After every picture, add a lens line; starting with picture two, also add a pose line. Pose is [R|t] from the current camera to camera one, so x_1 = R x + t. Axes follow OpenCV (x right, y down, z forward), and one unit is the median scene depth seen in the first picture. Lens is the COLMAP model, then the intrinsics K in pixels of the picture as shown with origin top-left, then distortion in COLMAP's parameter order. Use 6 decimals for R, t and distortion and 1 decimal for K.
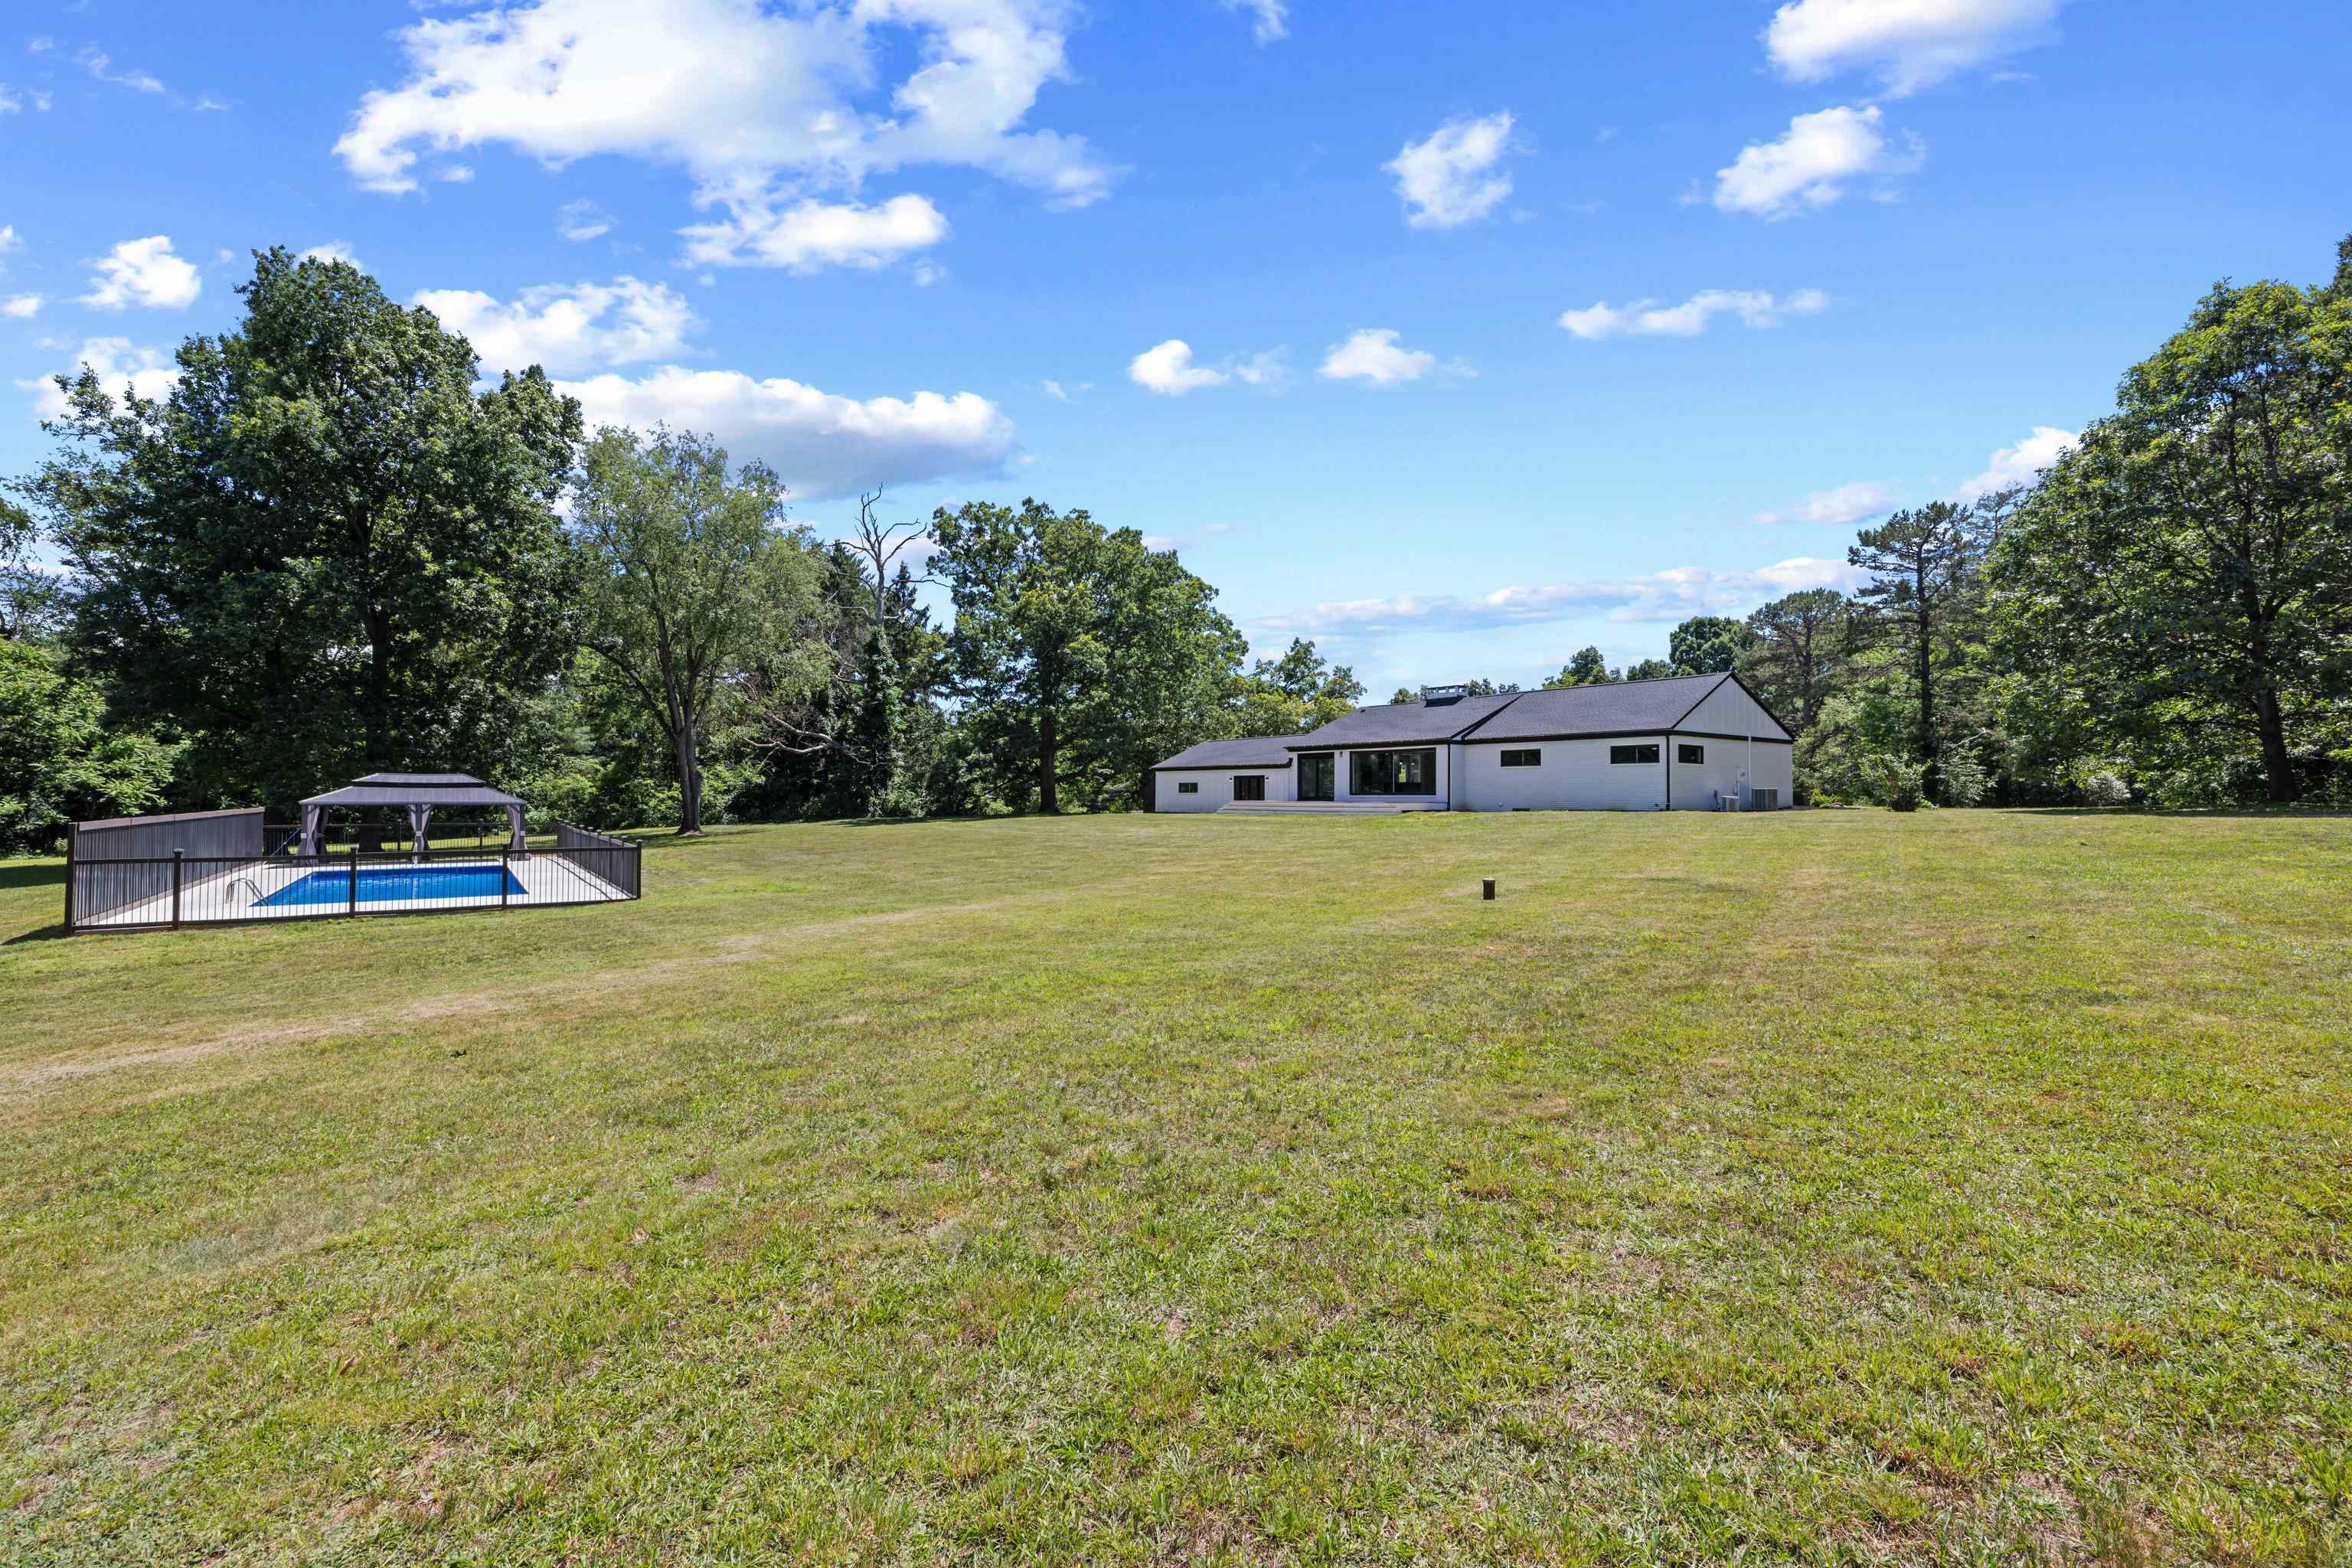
lens RADIAL K [[997.6, 0, 1176.0], [0, 997.6, 784.0], [0, 0, 1]] dist [0.000457, -0.000083]
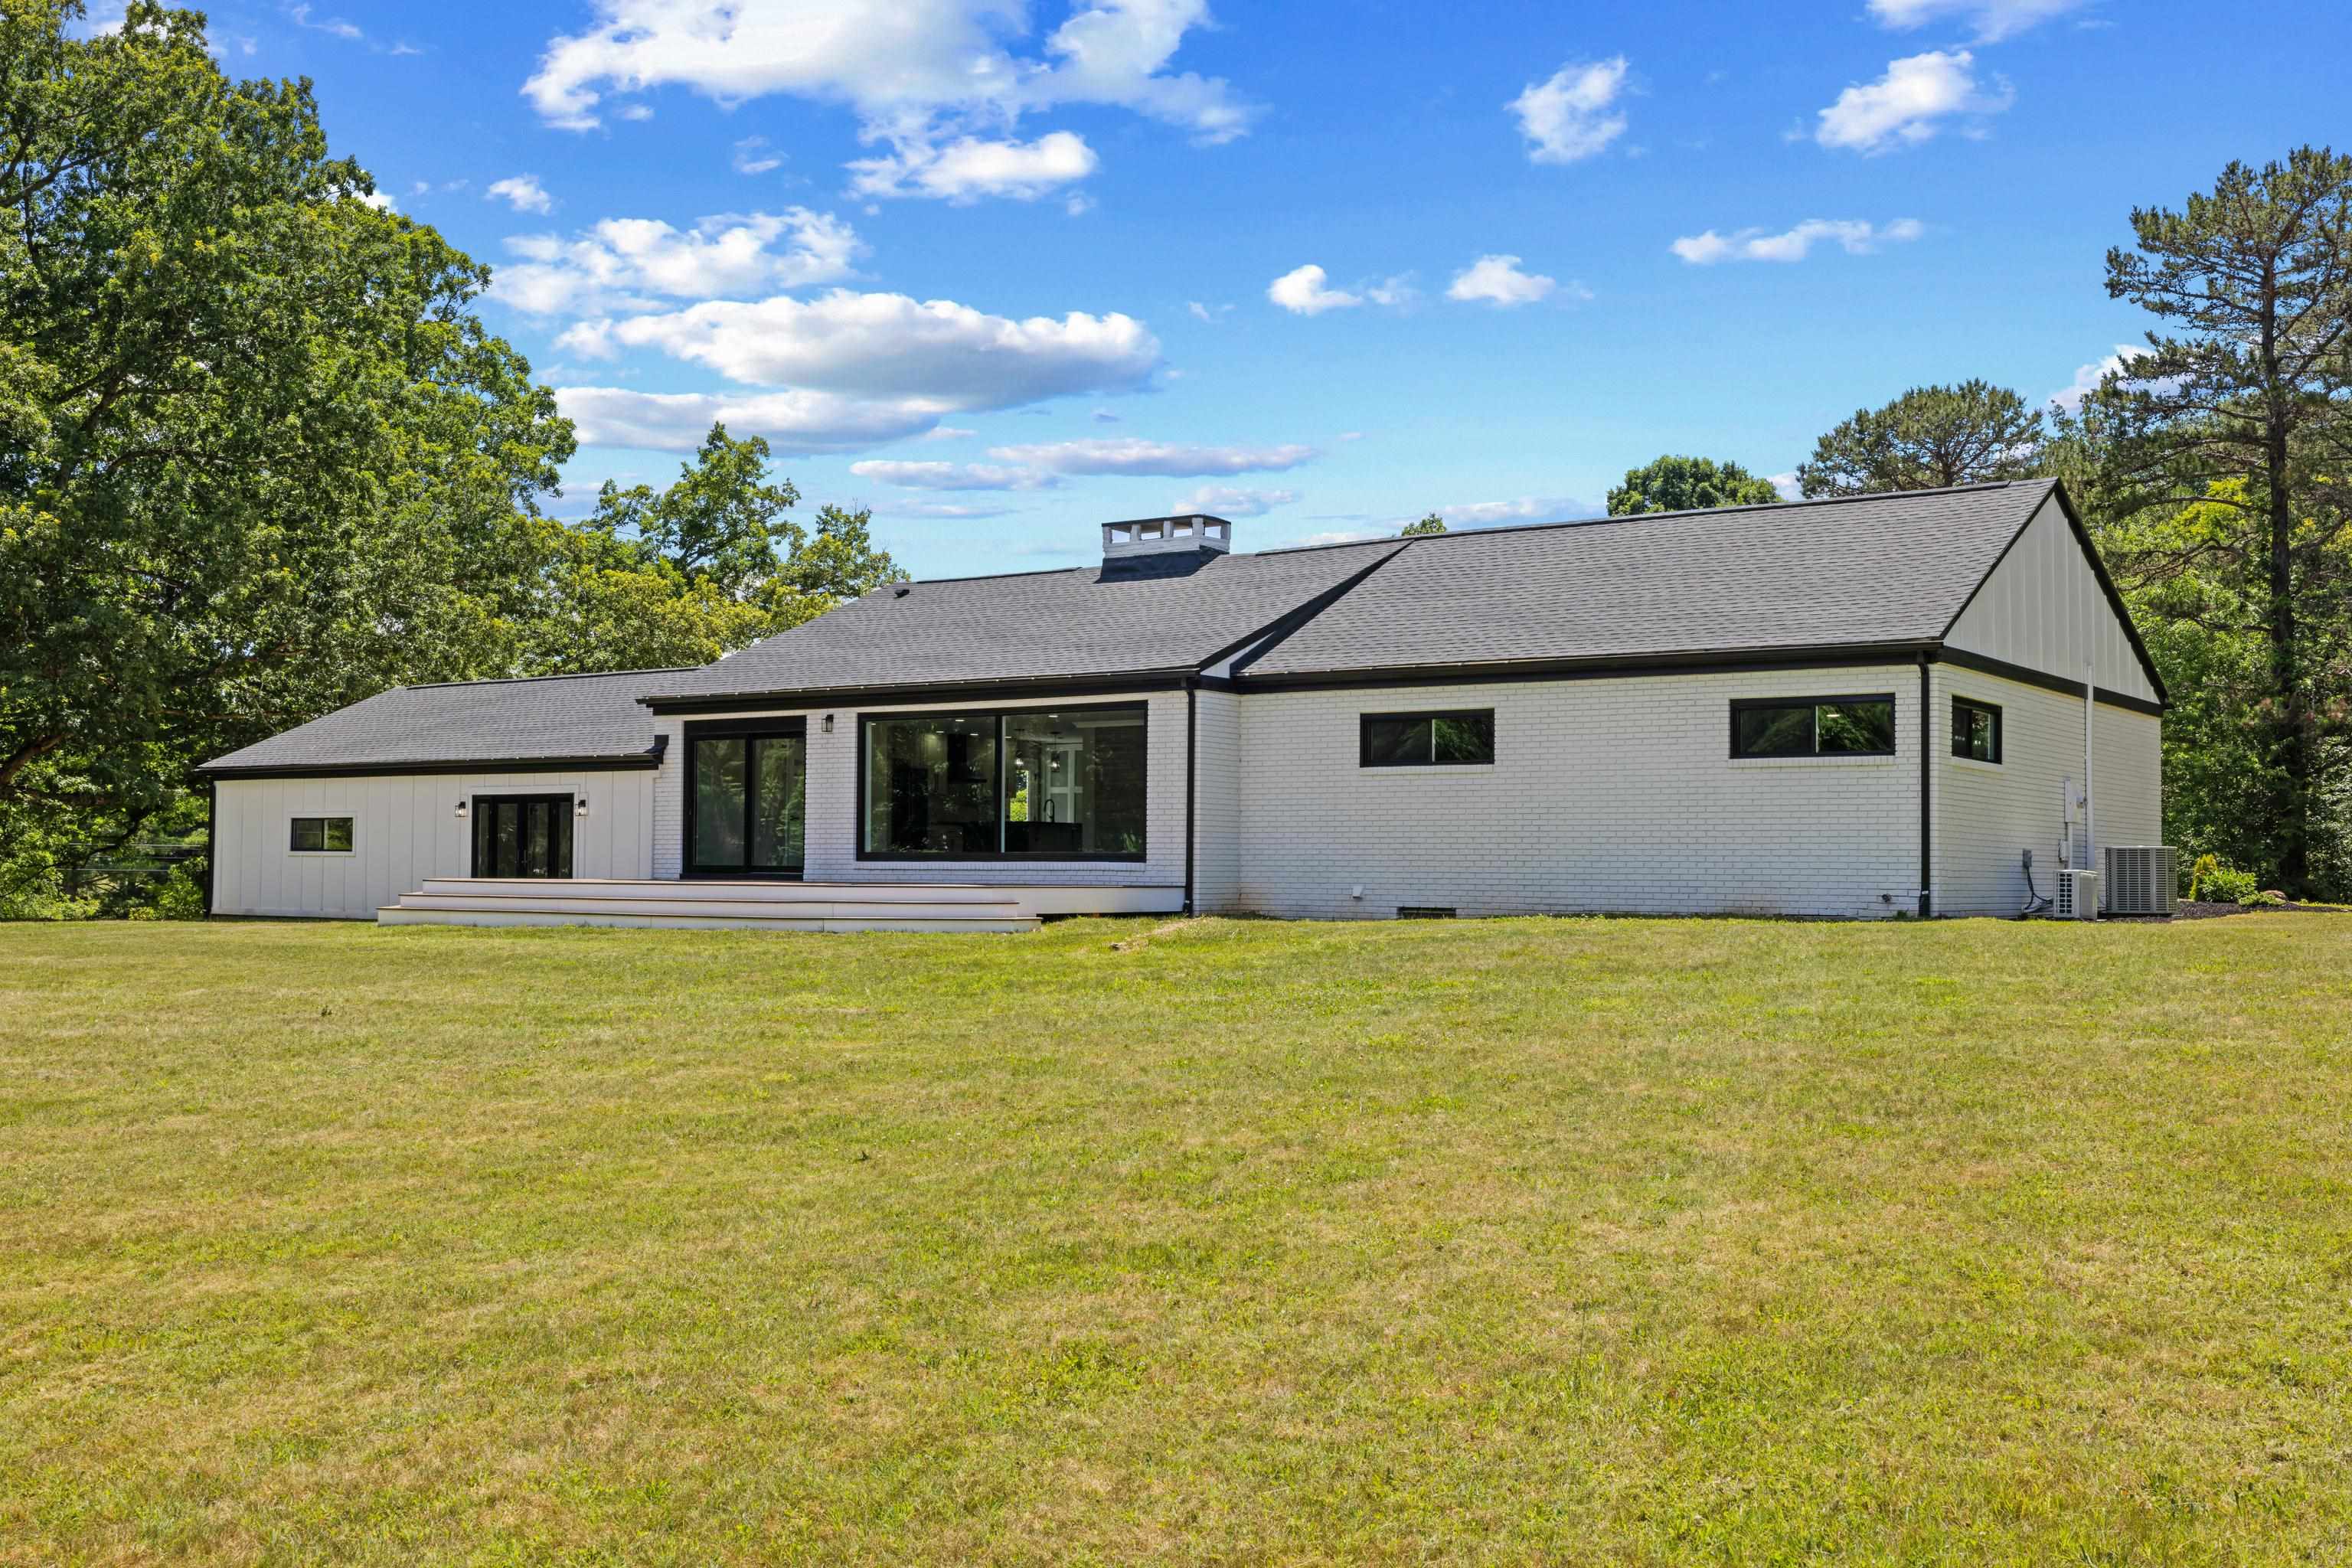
lens RADIAL K [[2313.7, 0, 1176.0], [0, 2313.7, 784.0], [0, 0, 1]] dist [-0.007347, -0.005201]
pose [[0.952913, 0.017224, 0.302755, 0.050484], [-0.009478, 0.999589, -0.027038, 0.005405], [-0.303096, 0.022895, 0.952685, 0.282505]]
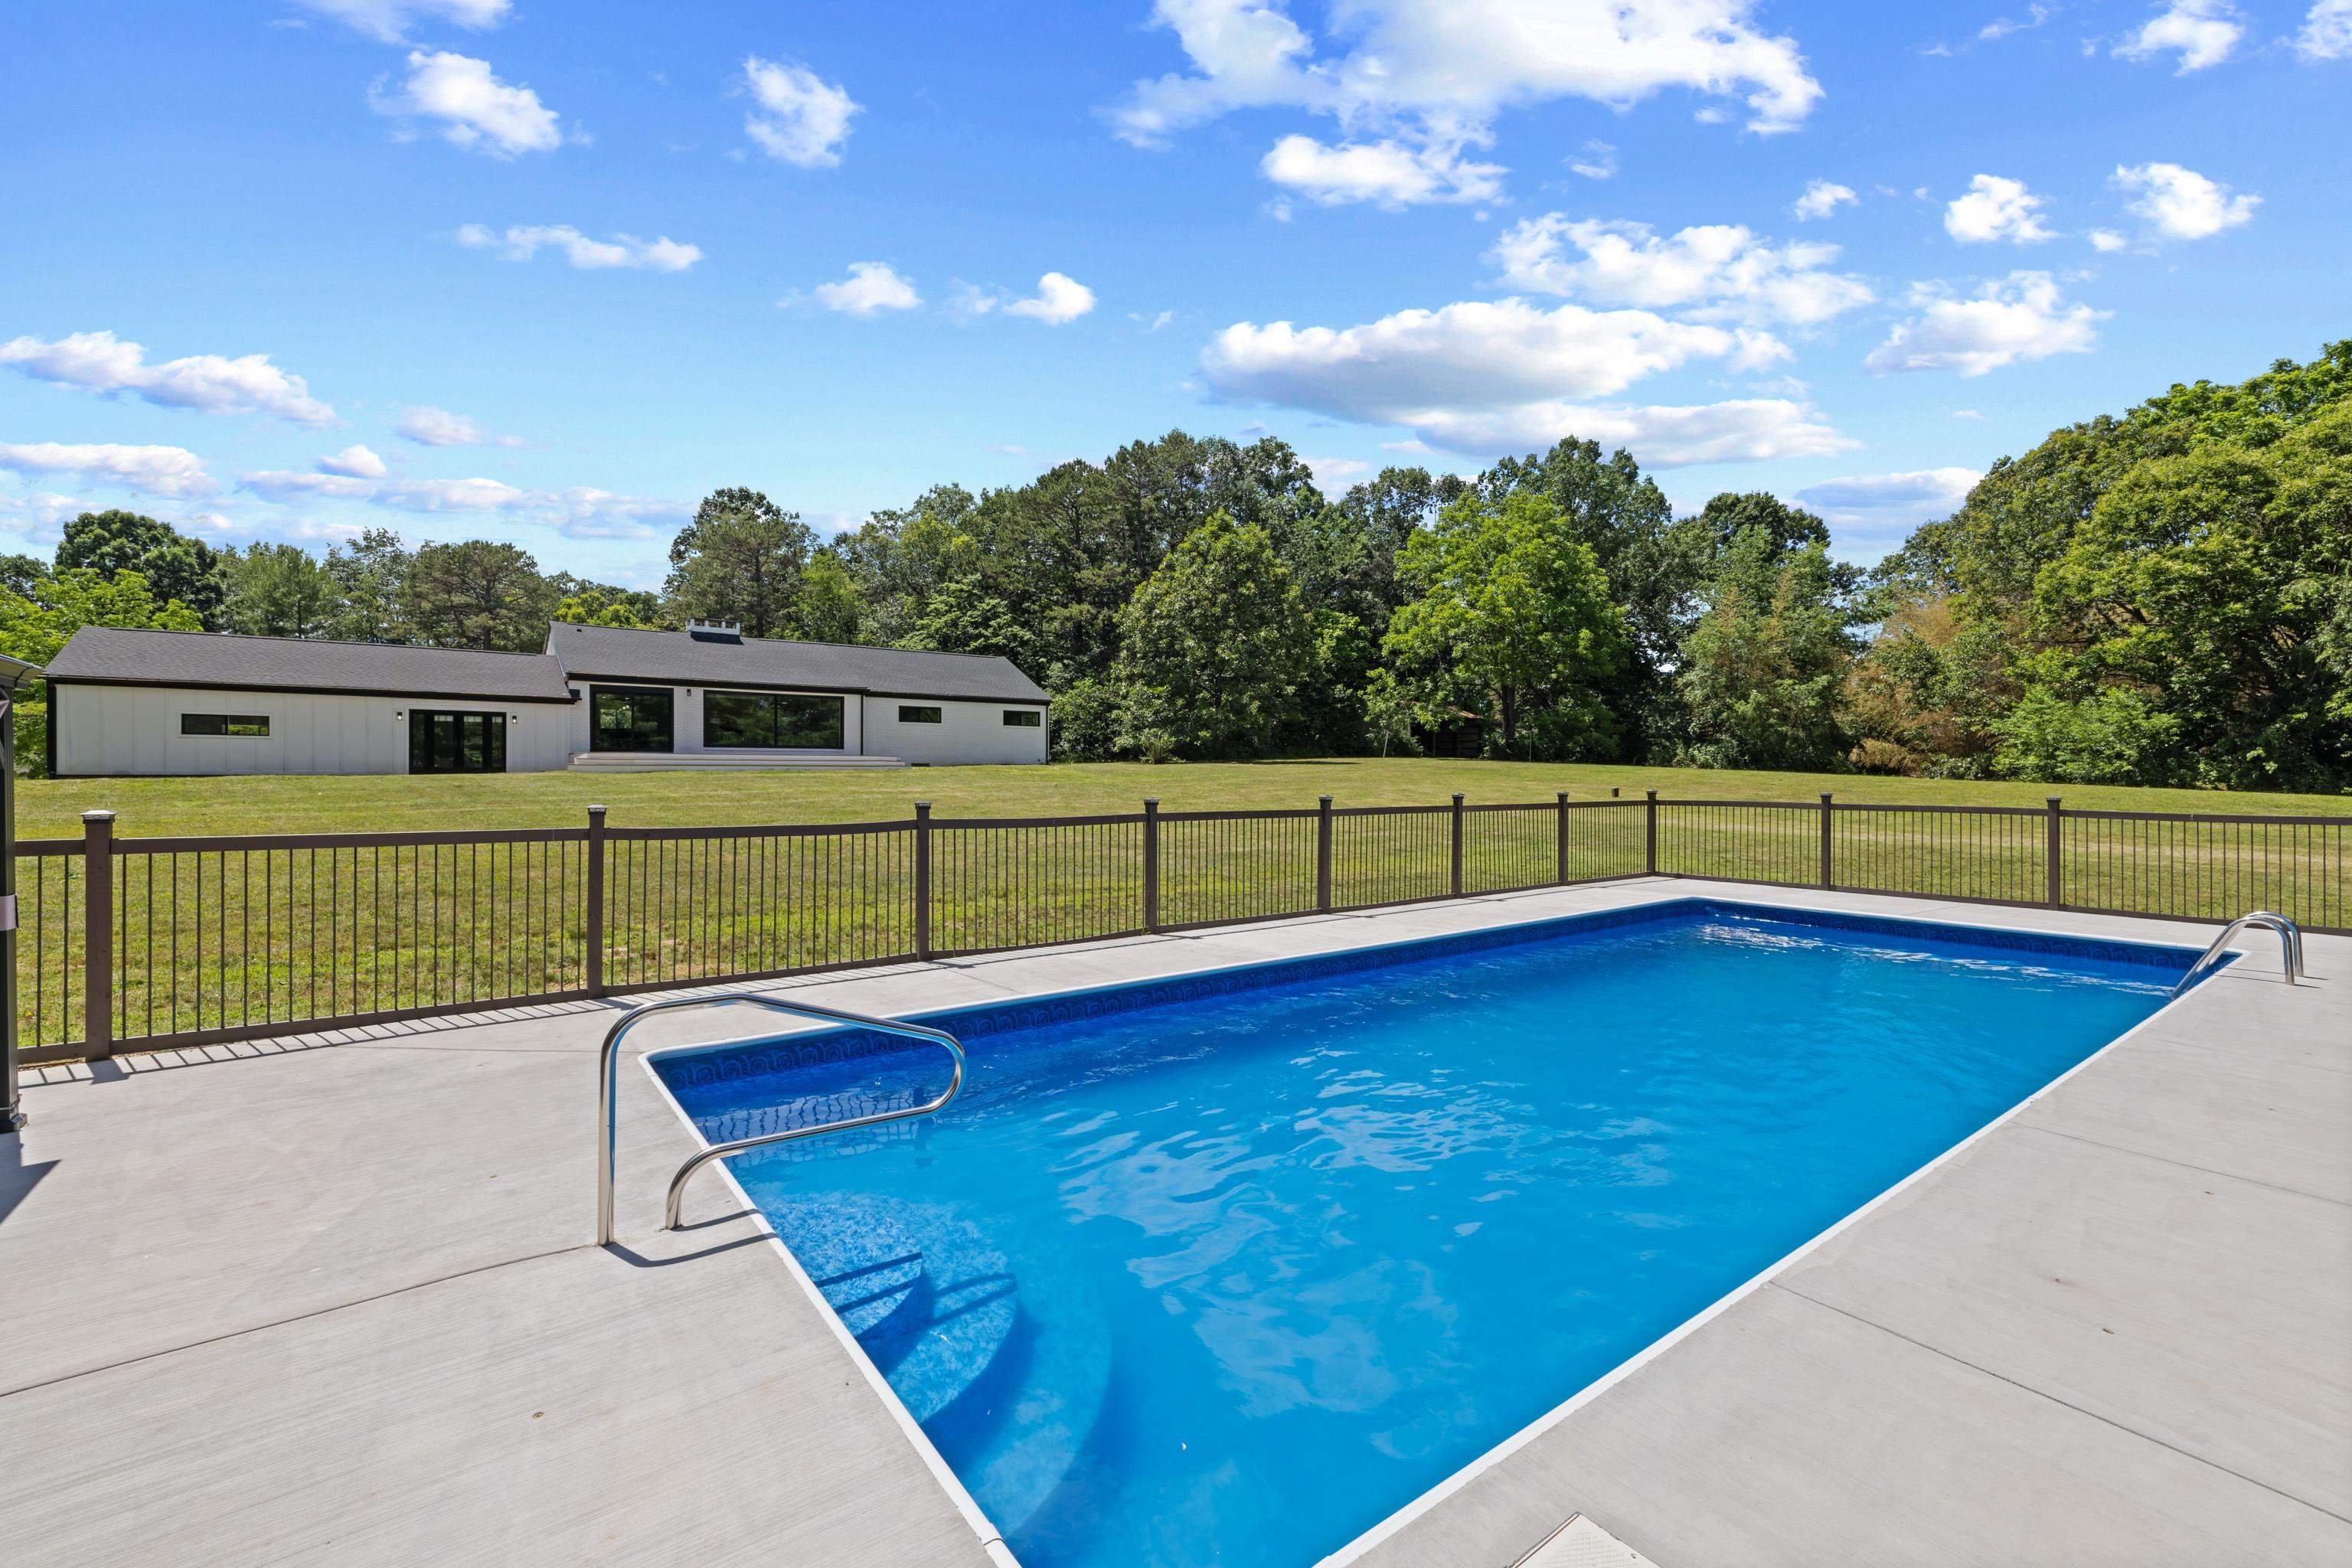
lens RADIAL K [[997.6, 0, 1176.0], [0, 997.6, 784.0], [0, 0, 1]] dist [0.000457, -0.000083]
pose [[-0.018562, -0.016502, 0.999692, -0.537731], [-0.015718, 0.999745, 0.016211, 0.019105], [-0.999704, -0.015412, -0.018816, 0.582124]]
